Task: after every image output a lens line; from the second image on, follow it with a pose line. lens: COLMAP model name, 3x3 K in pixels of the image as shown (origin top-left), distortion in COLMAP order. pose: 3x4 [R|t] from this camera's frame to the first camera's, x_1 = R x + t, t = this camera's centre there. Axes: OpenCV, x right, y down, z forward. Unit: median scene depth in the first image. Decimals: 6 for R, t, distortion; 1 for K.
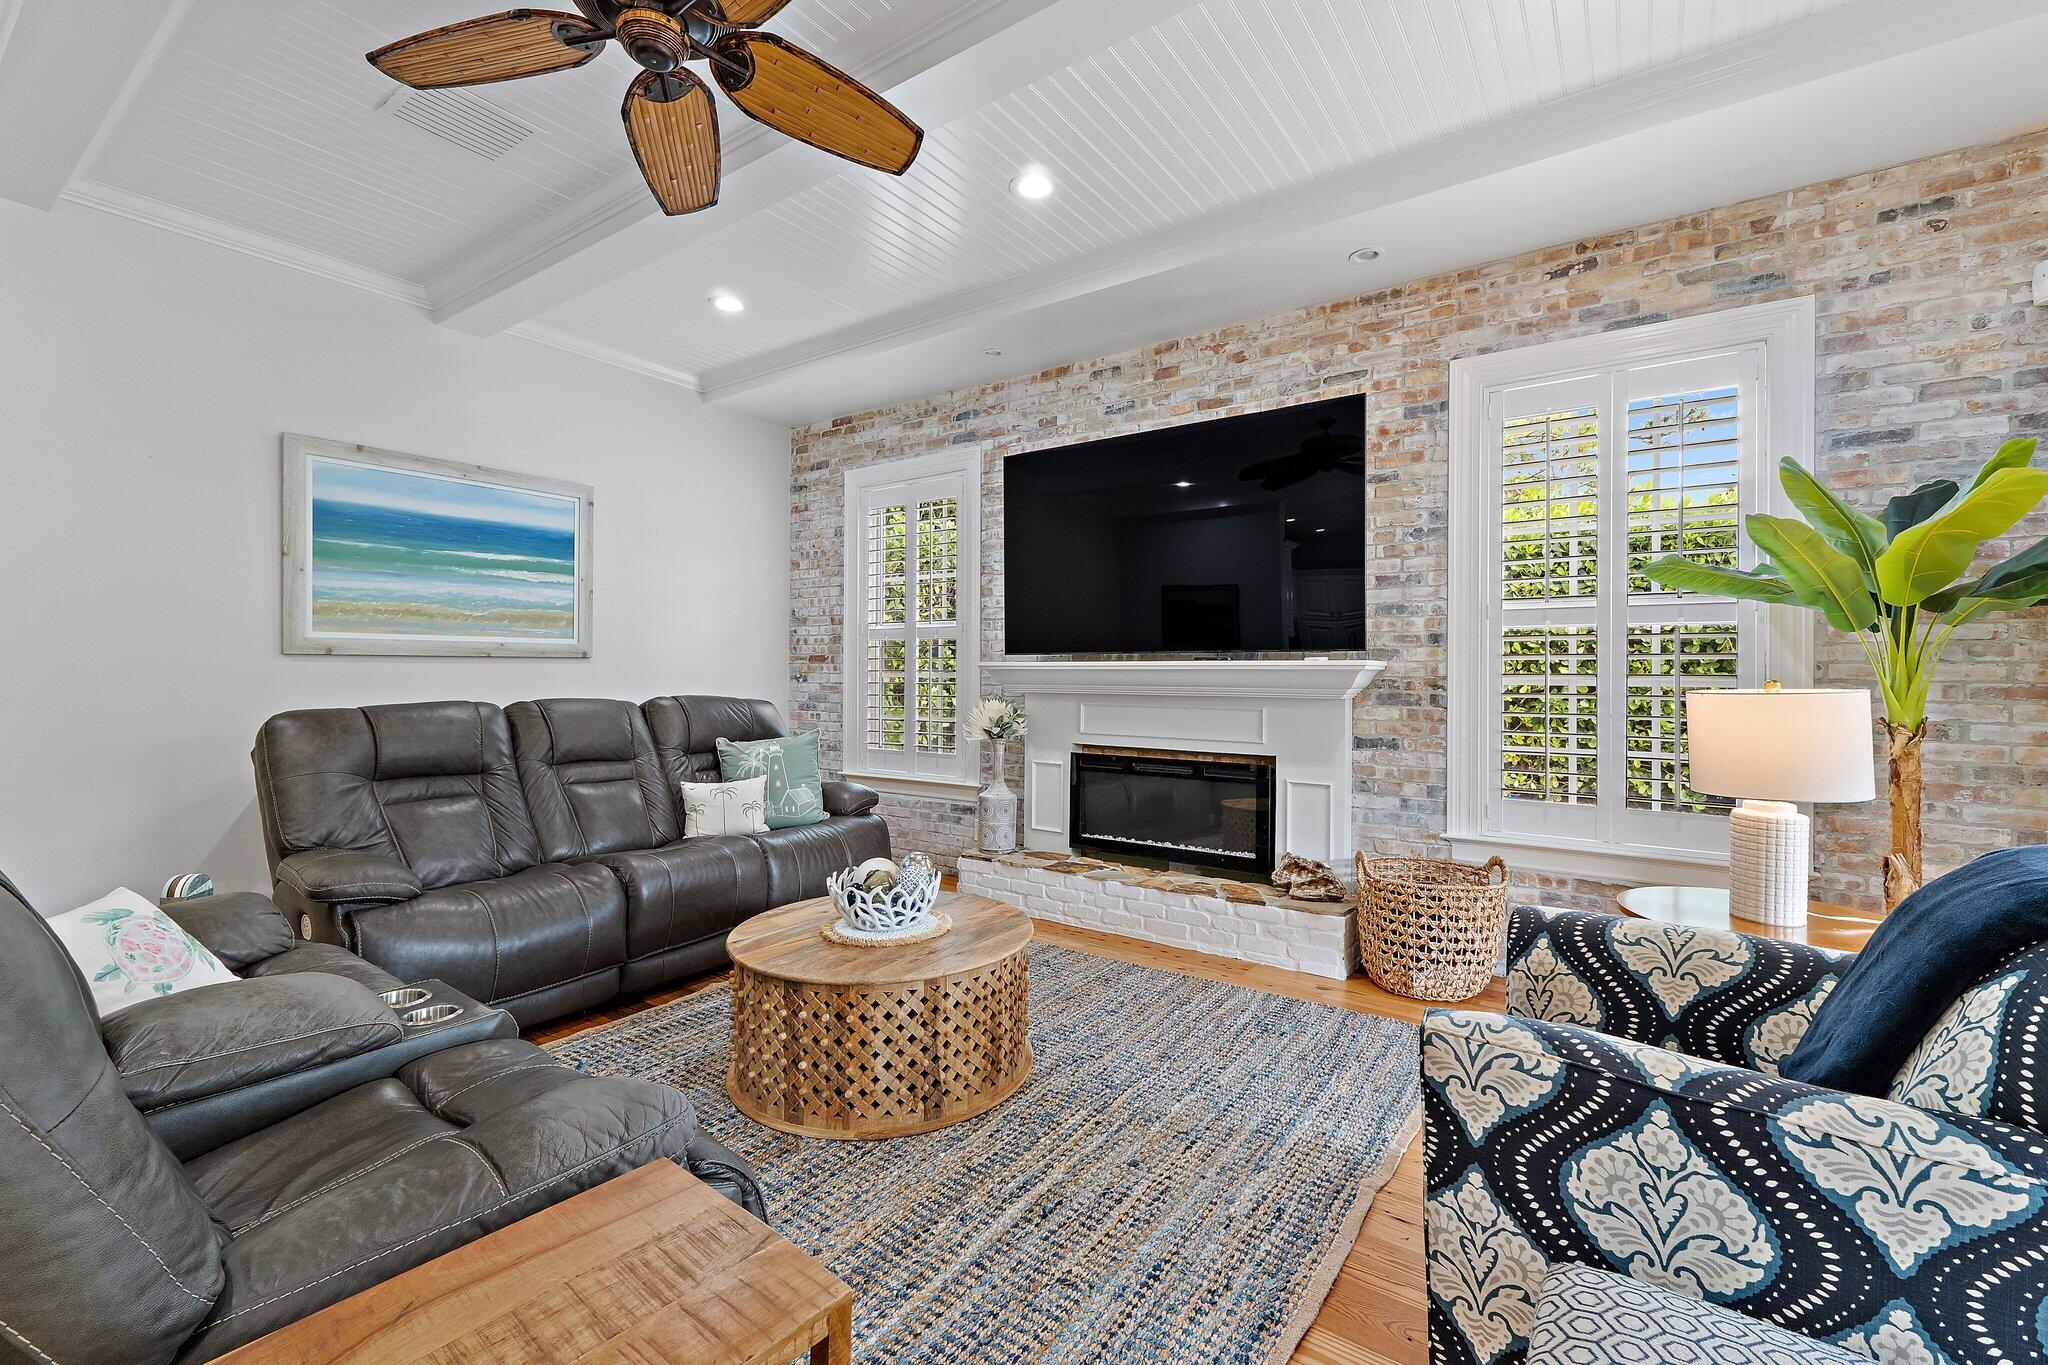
lens RADIAL K [[871.6, 0, 1033.0], [0, 871.6, 674.1], [0, 0, 1]] dist [0.004929, 0.000470]
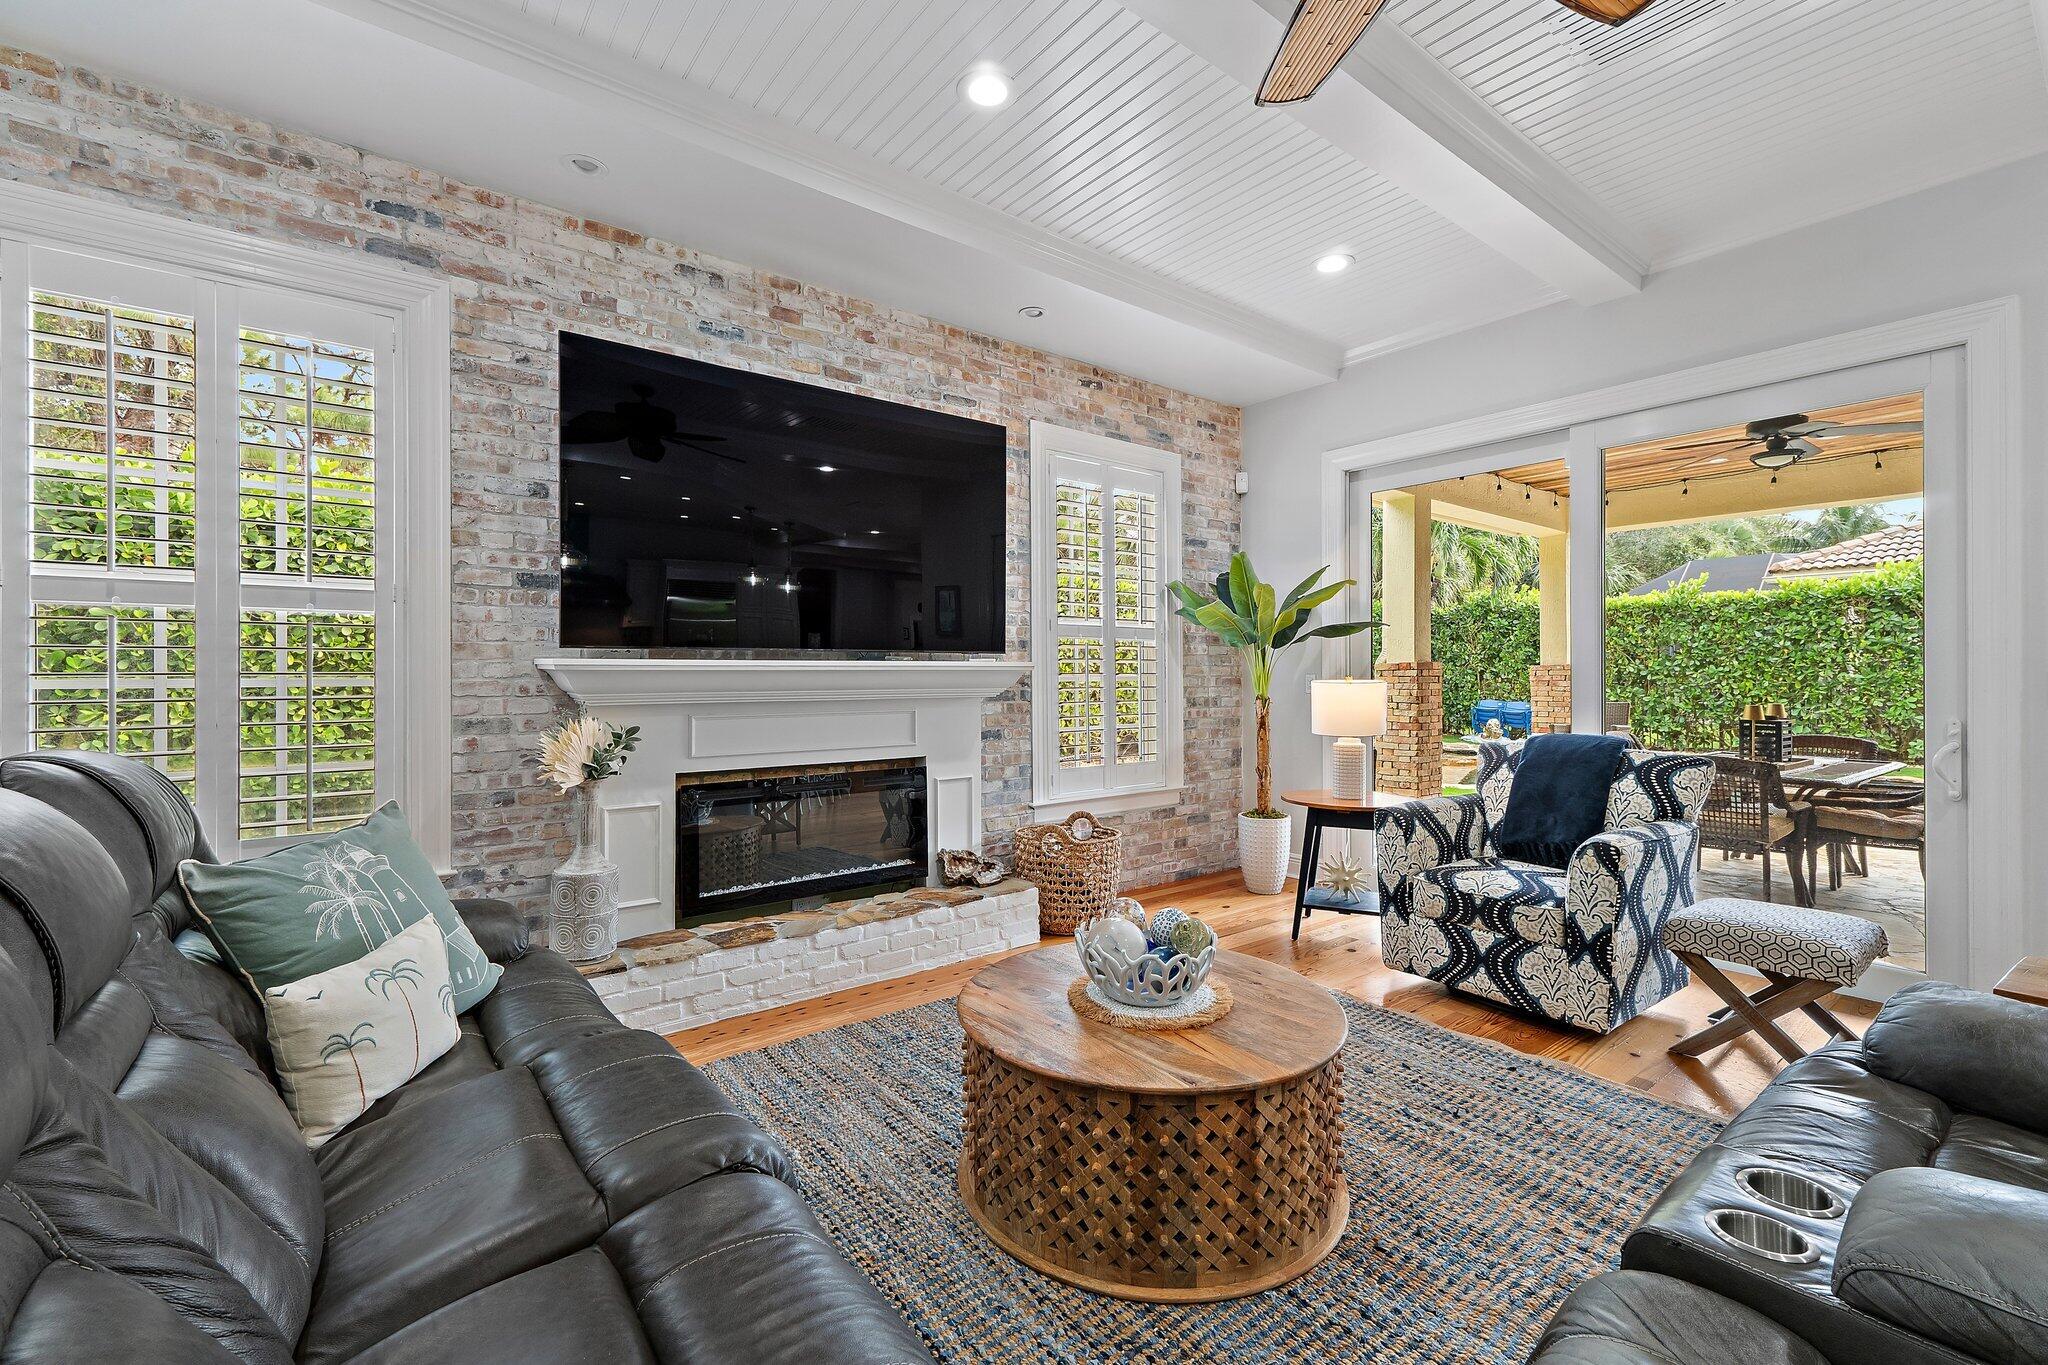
lens RADIAL K [[871.6, 0, 1033.0], [0, 871.6, 674.1], [0, 0, 1]] dist [0.004929, 0.000470]
pose [[0.285671, -0.005206, 0.958314, -0.631232], [0.005093, 0.999979, 0.003914, -0.003848], [-0.958314, 0.003763, 0.285692, 0.581445]]
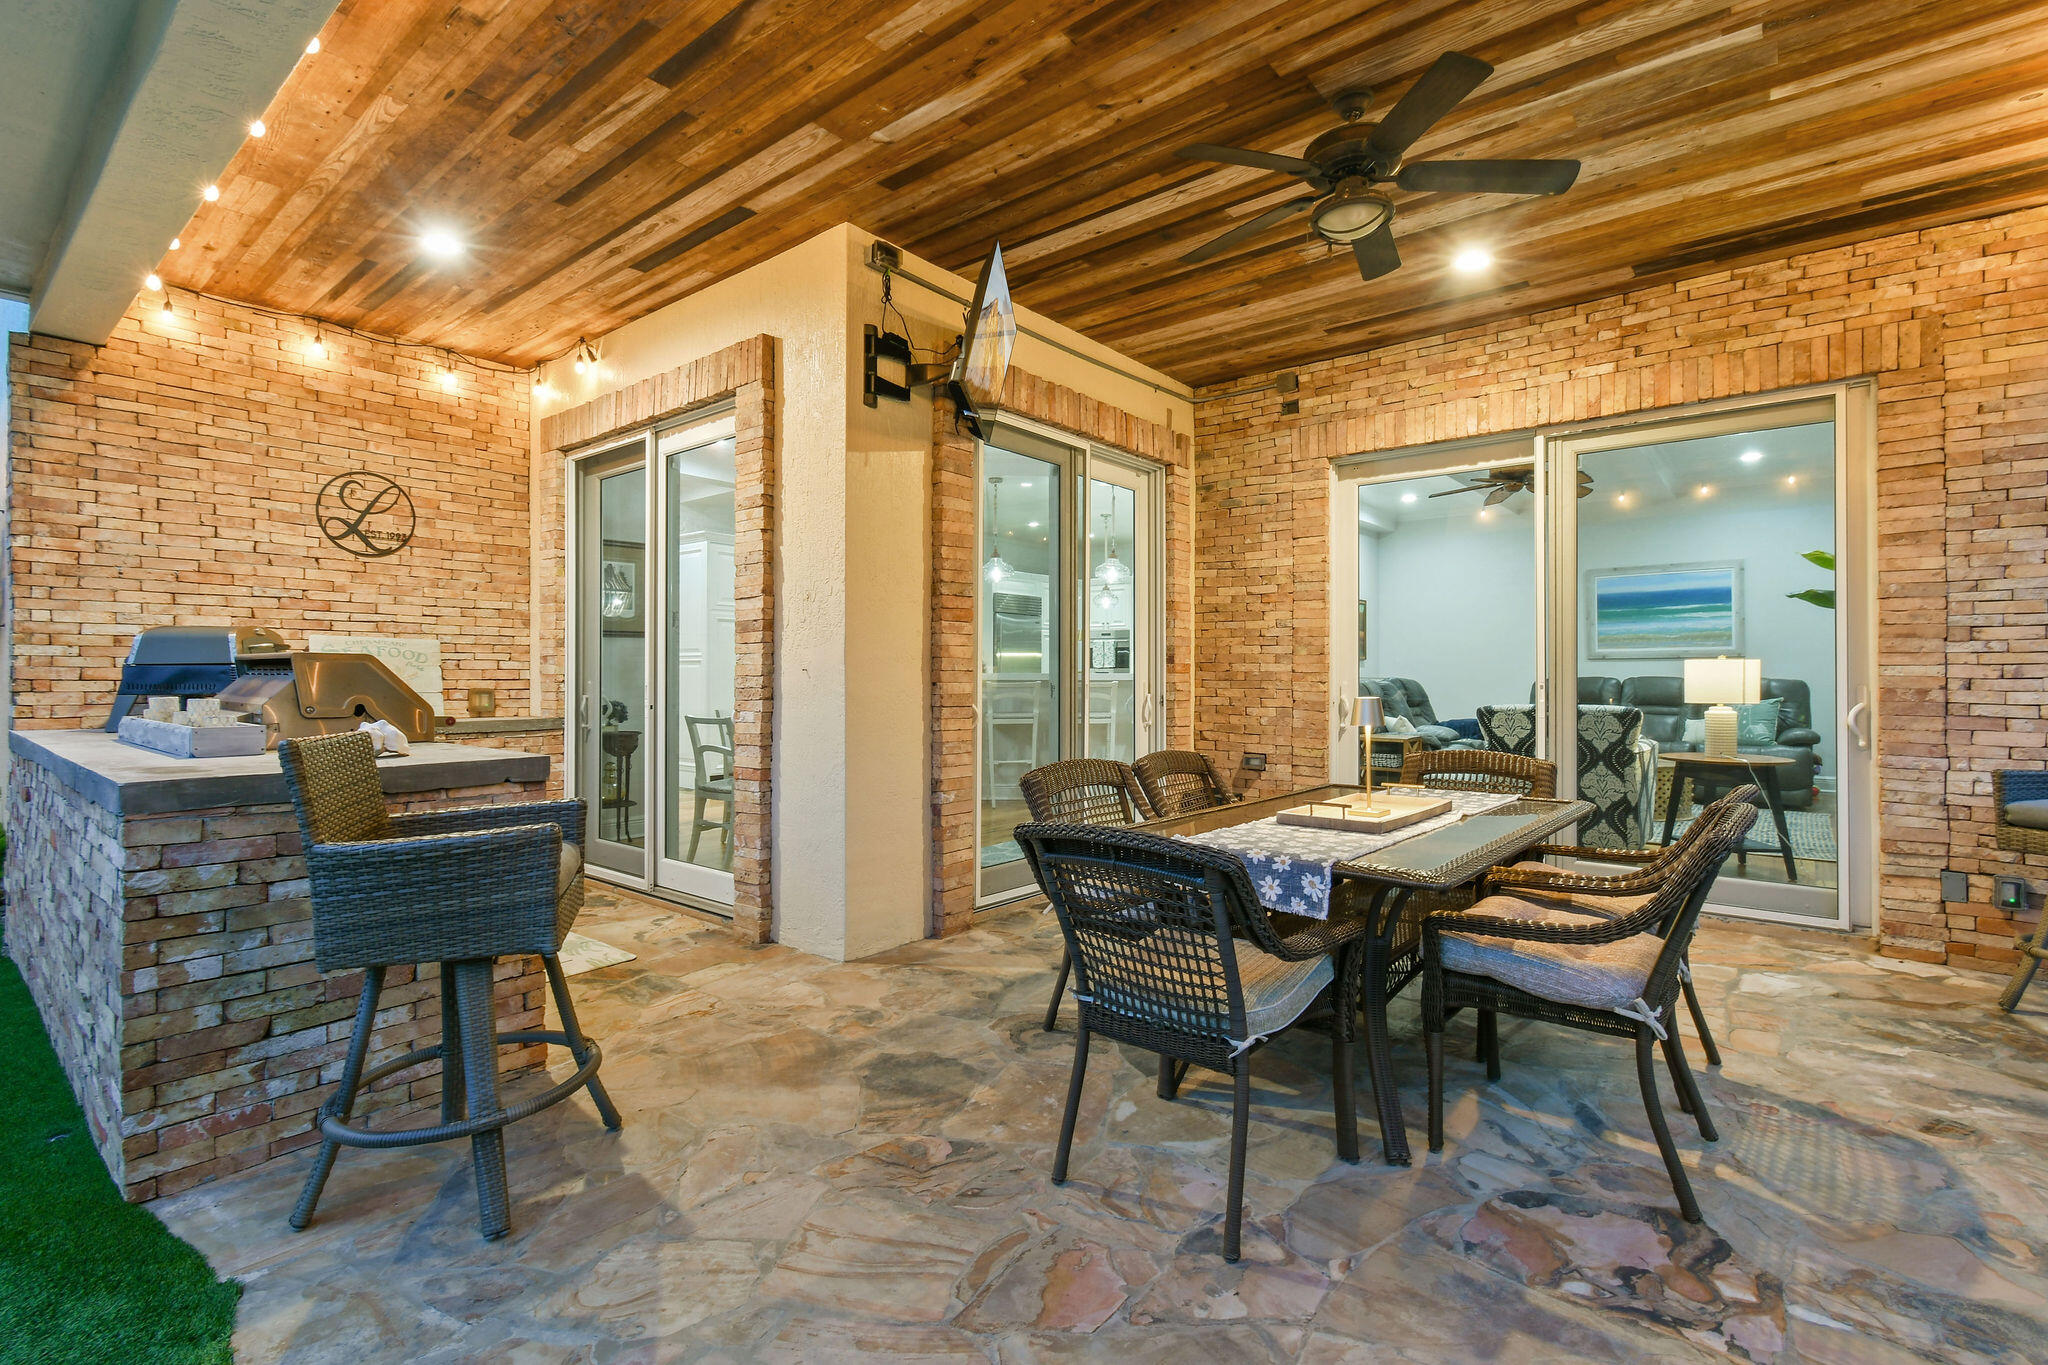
lens RADIAL K [[936.0, 0, 1024.0], [0, 936.0, 682.5], [0, 0, 1]] dist [0.000321, 0.000030]
pose [[-0.083117, 0.001295, -0.996539, 1.829547], [-0.002263, 0.999996, 0.001488, 0.041192], [0.996537, 0.002379, -0.083114, -0.348078]]
